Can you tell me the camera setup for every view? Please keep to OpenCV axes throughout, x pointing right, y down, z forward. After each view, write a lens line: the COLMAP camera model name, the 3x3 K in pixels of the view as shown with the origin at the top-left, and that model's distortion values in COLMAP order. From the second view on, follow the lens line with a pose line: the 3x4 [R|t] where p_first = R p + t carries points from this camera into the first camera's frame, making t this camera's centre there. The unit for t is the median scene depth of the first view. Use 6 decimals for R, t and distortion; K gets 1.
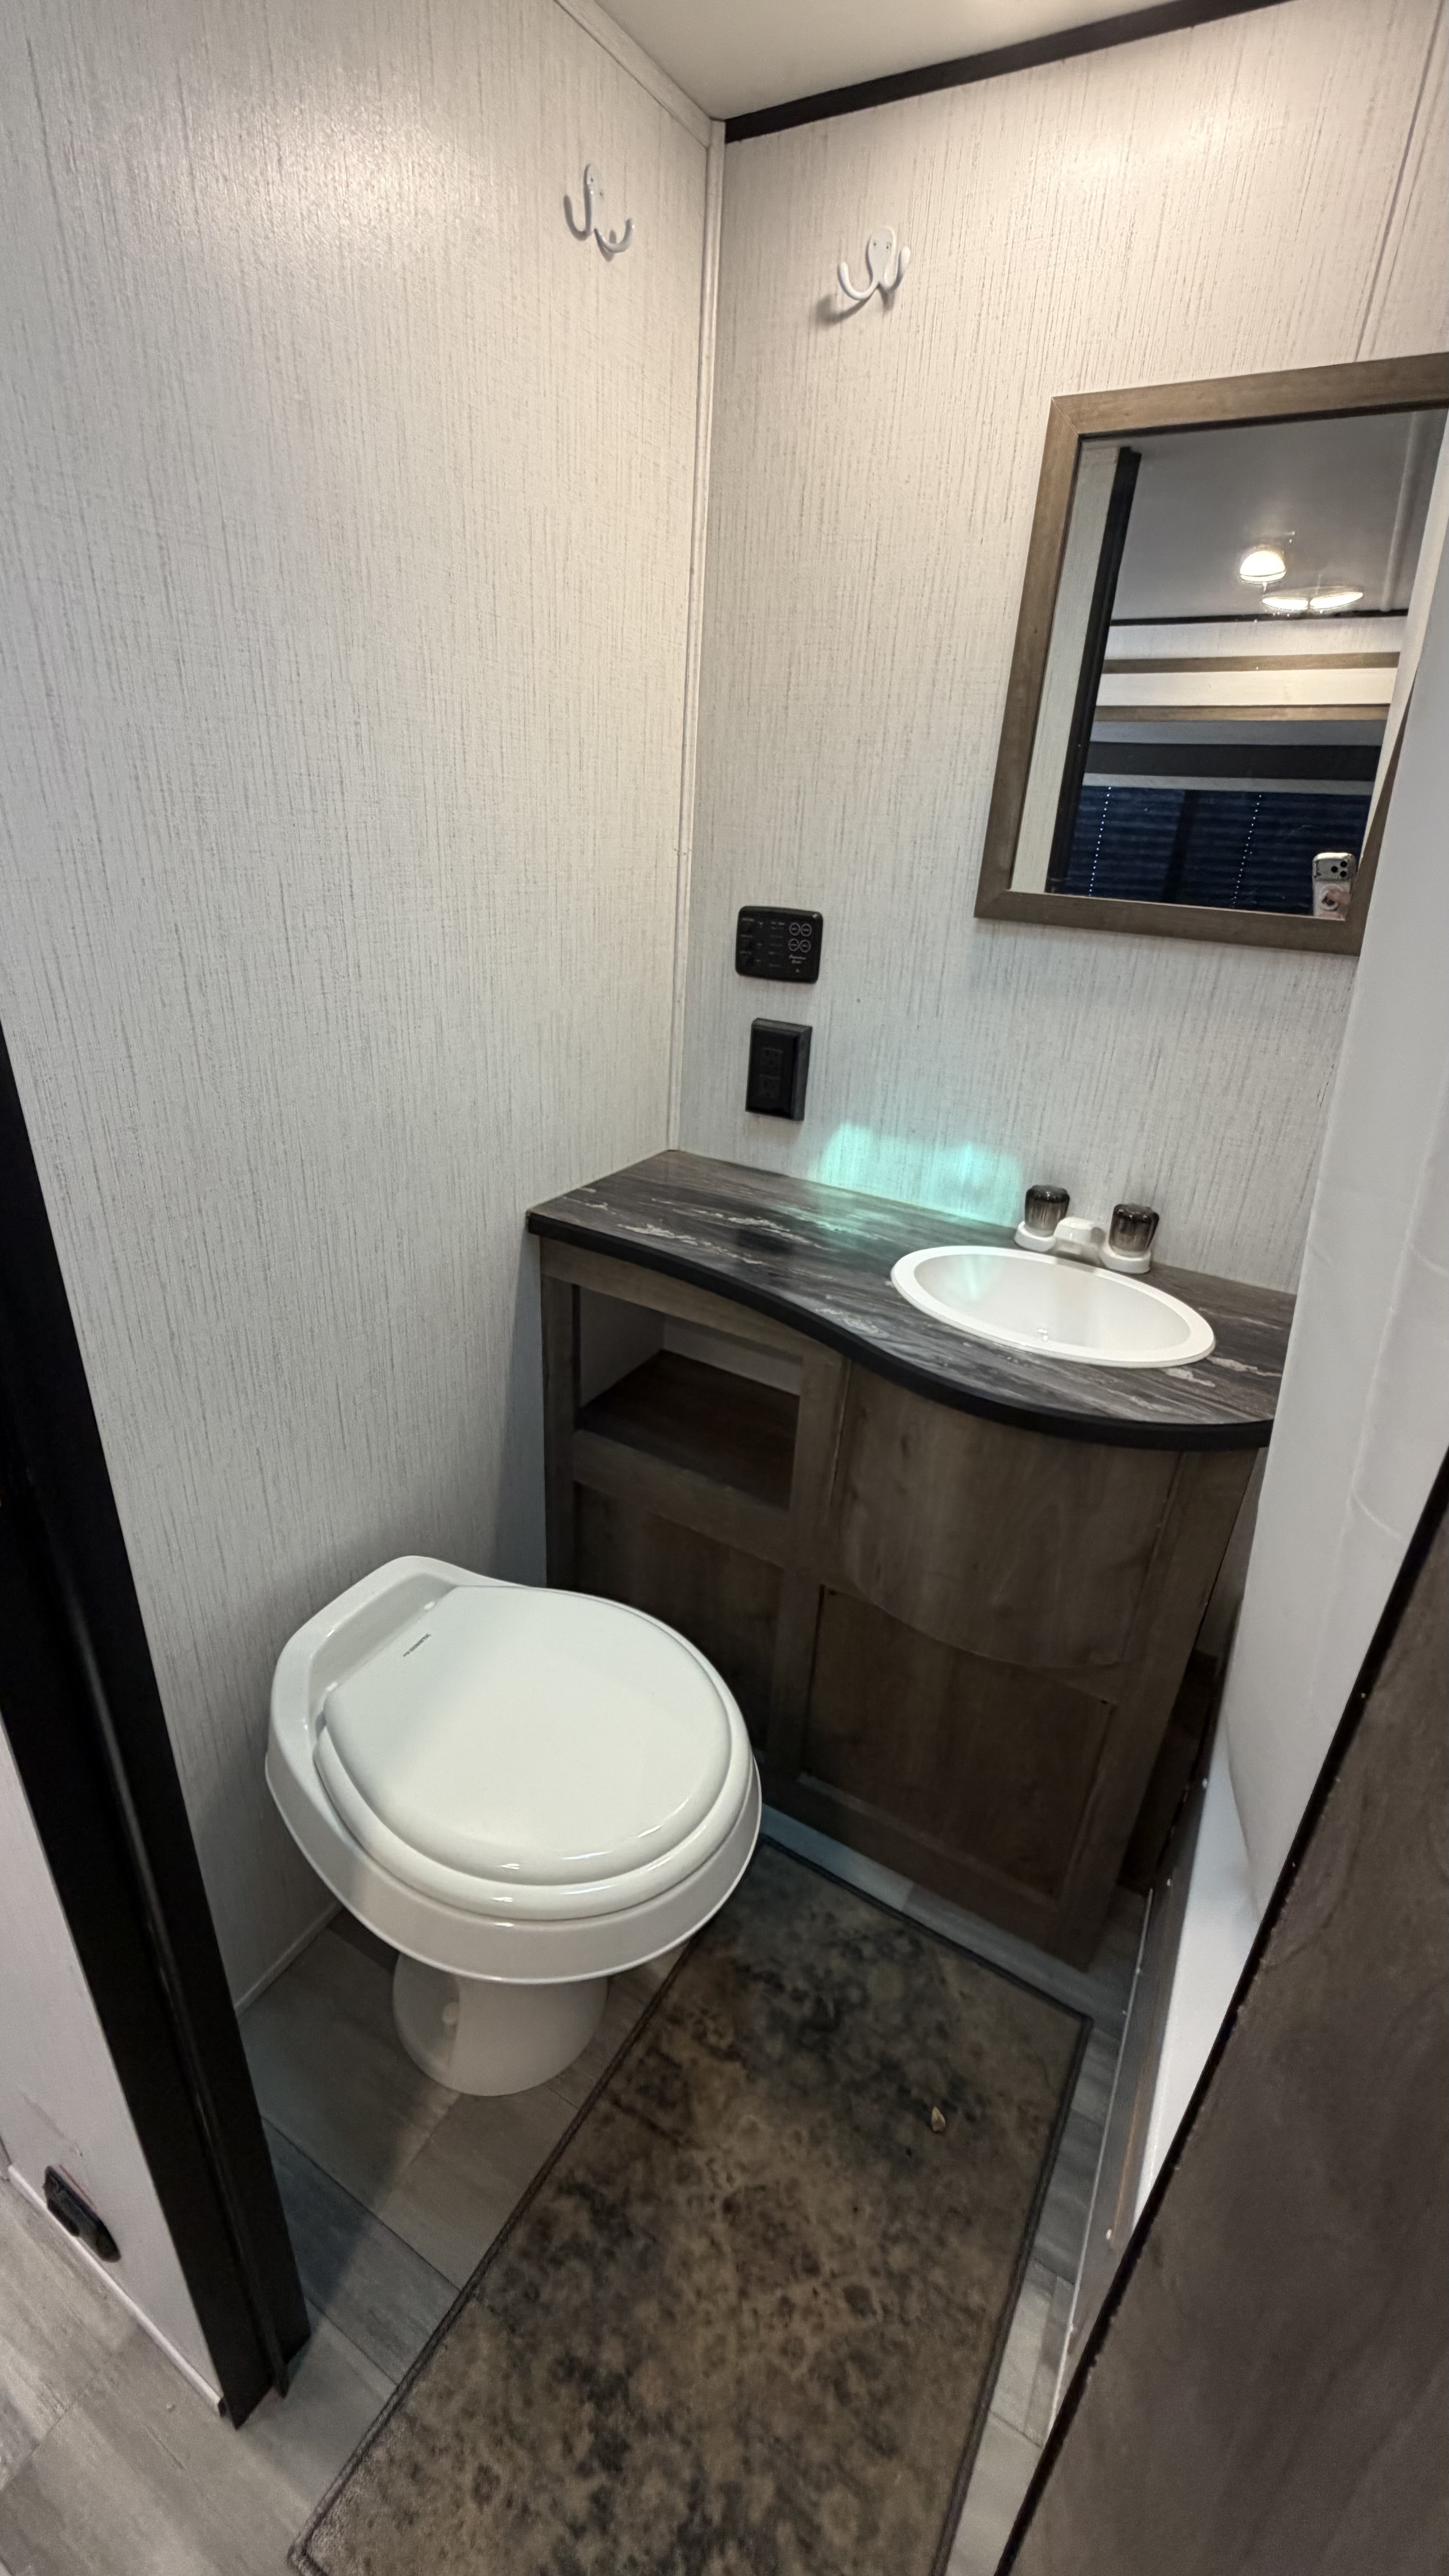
lens RADIAL K [[1025.7, 0, 723.2], [0, 1025.7, 1279.0], [0, 0, 1]] dist [-0.000751, 0.000627]
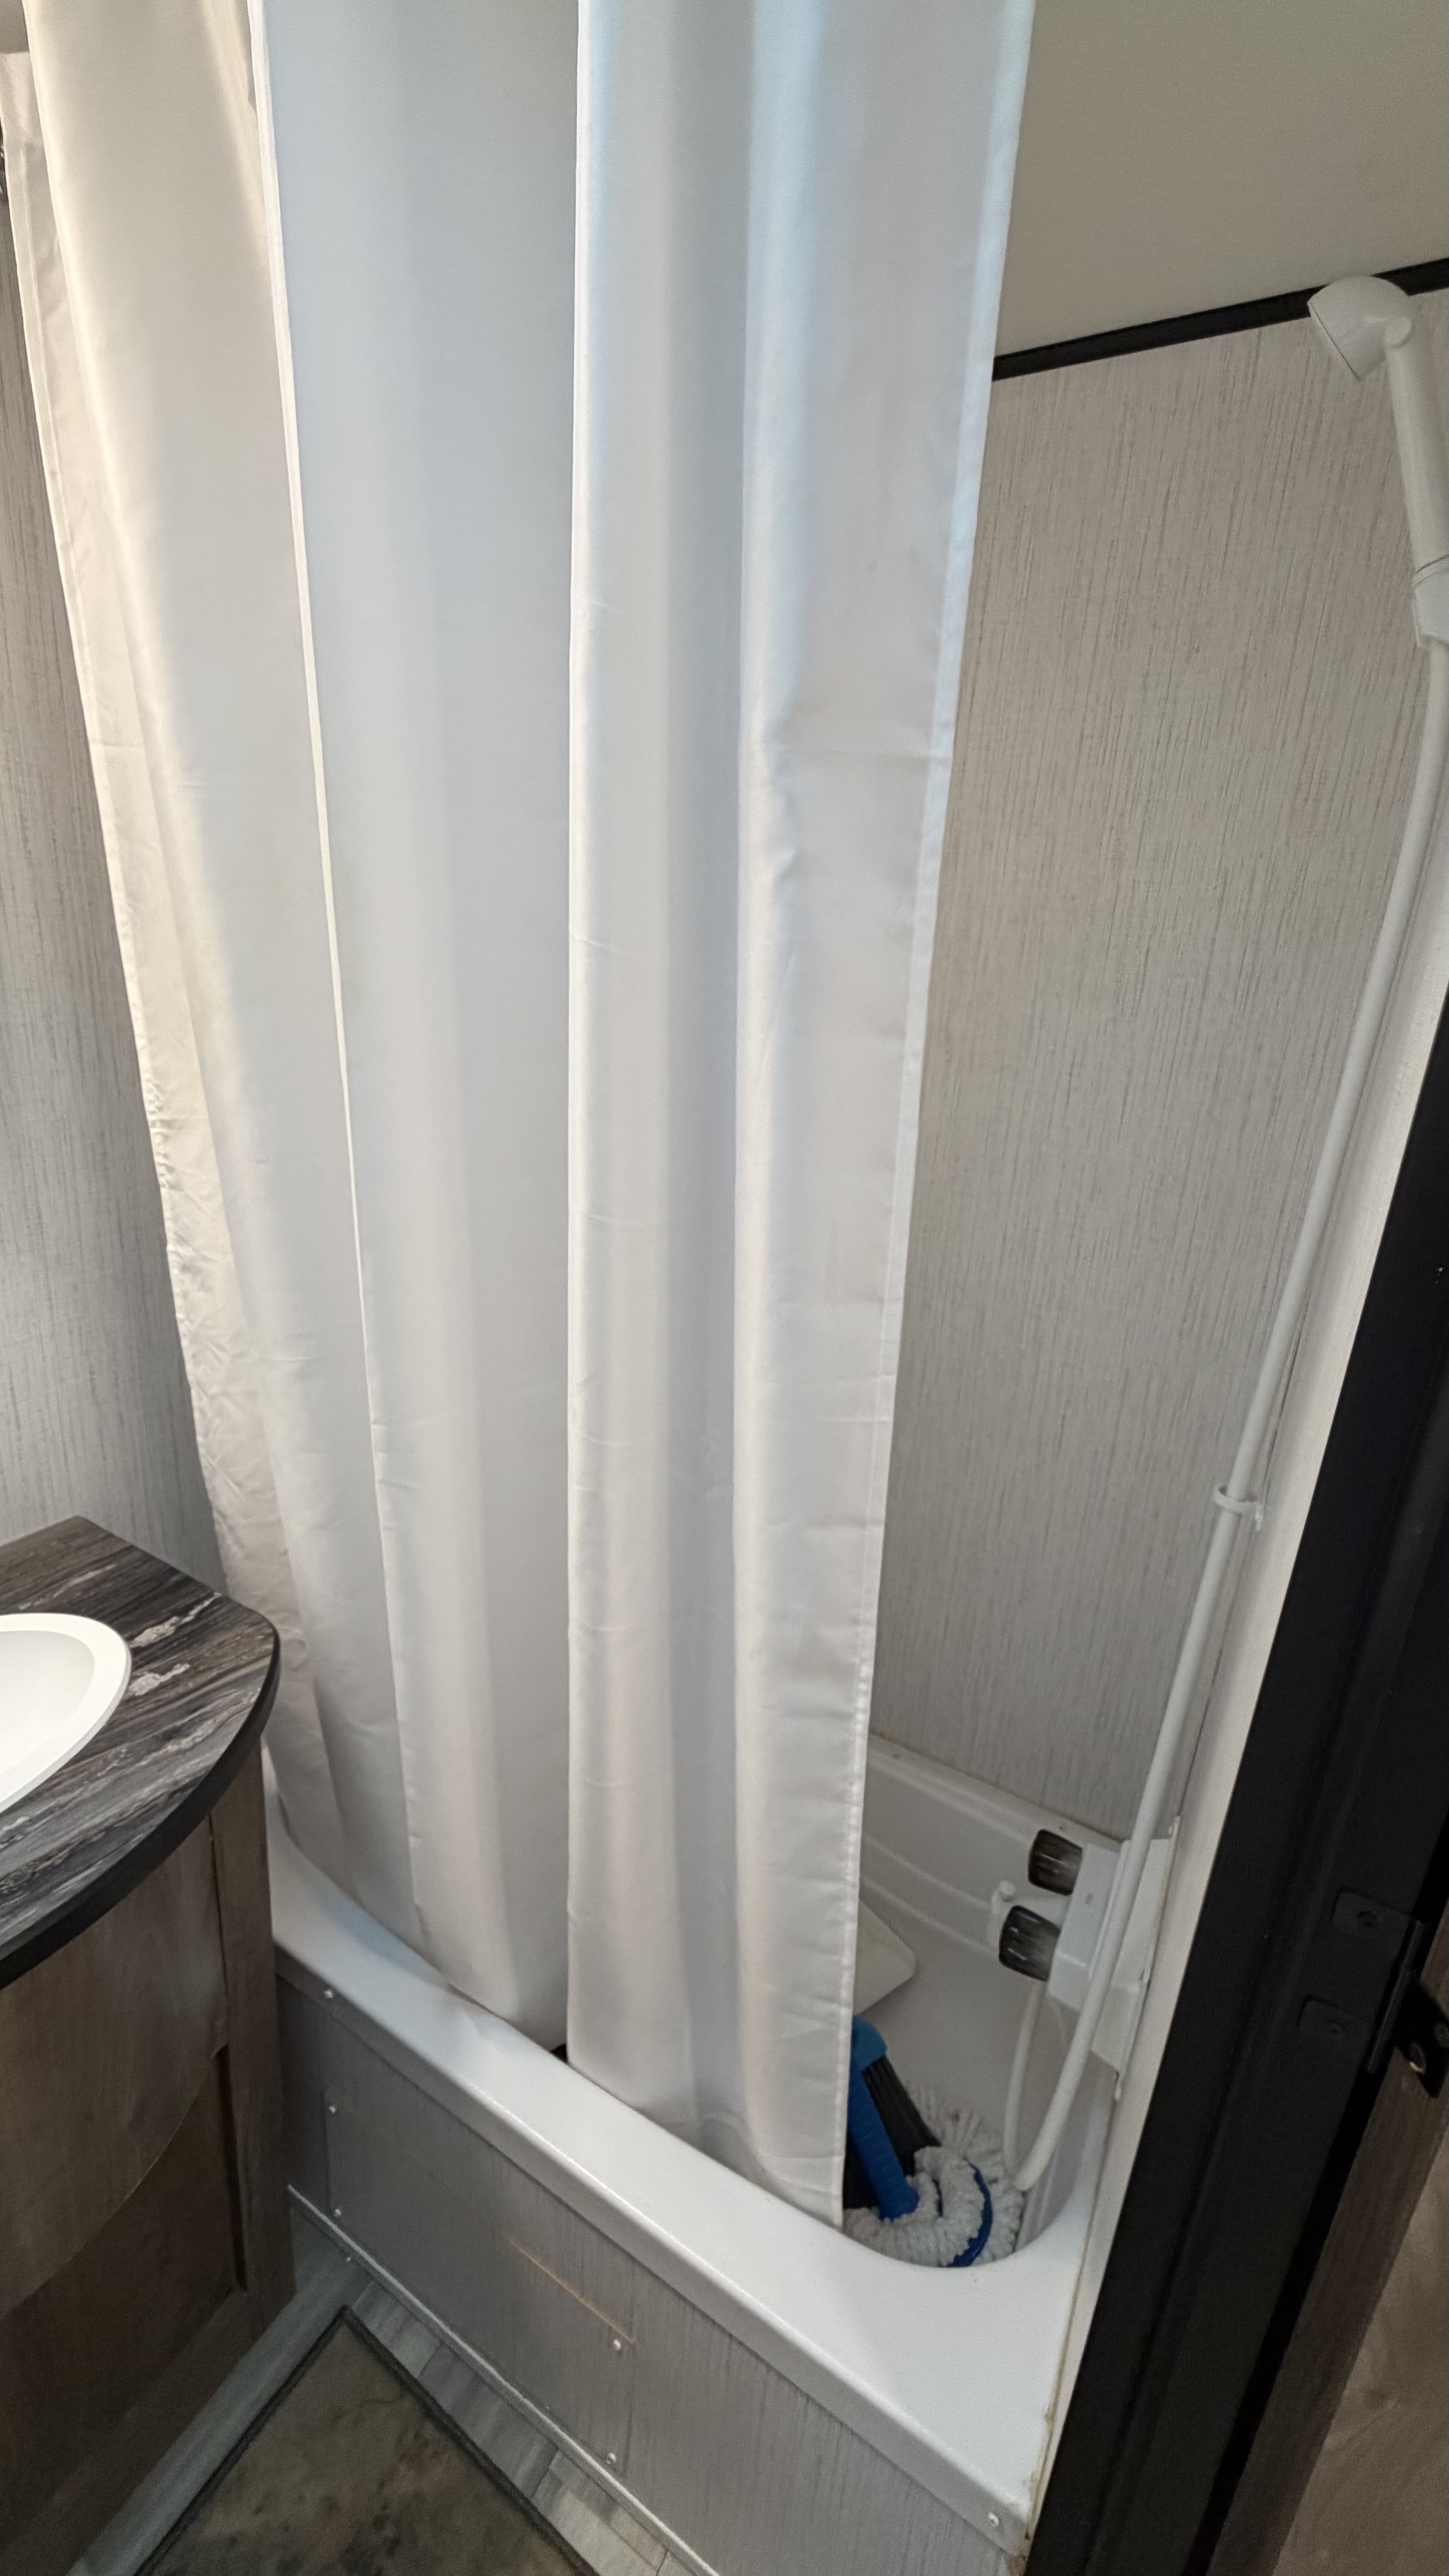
lens RADIAL K [[1025.7, 0, 723.2], [0, 1025.7, 1279.0], [0, 0, 1]] dist [-0.000751, 0.000627]
pose [[0.016626, -0.348933, 0.937000, -0.186751], [0.361328, 0.875895, 0.319767, -0.264499], [-0.932291, 0.333248, 0.140642, 0.320293]]
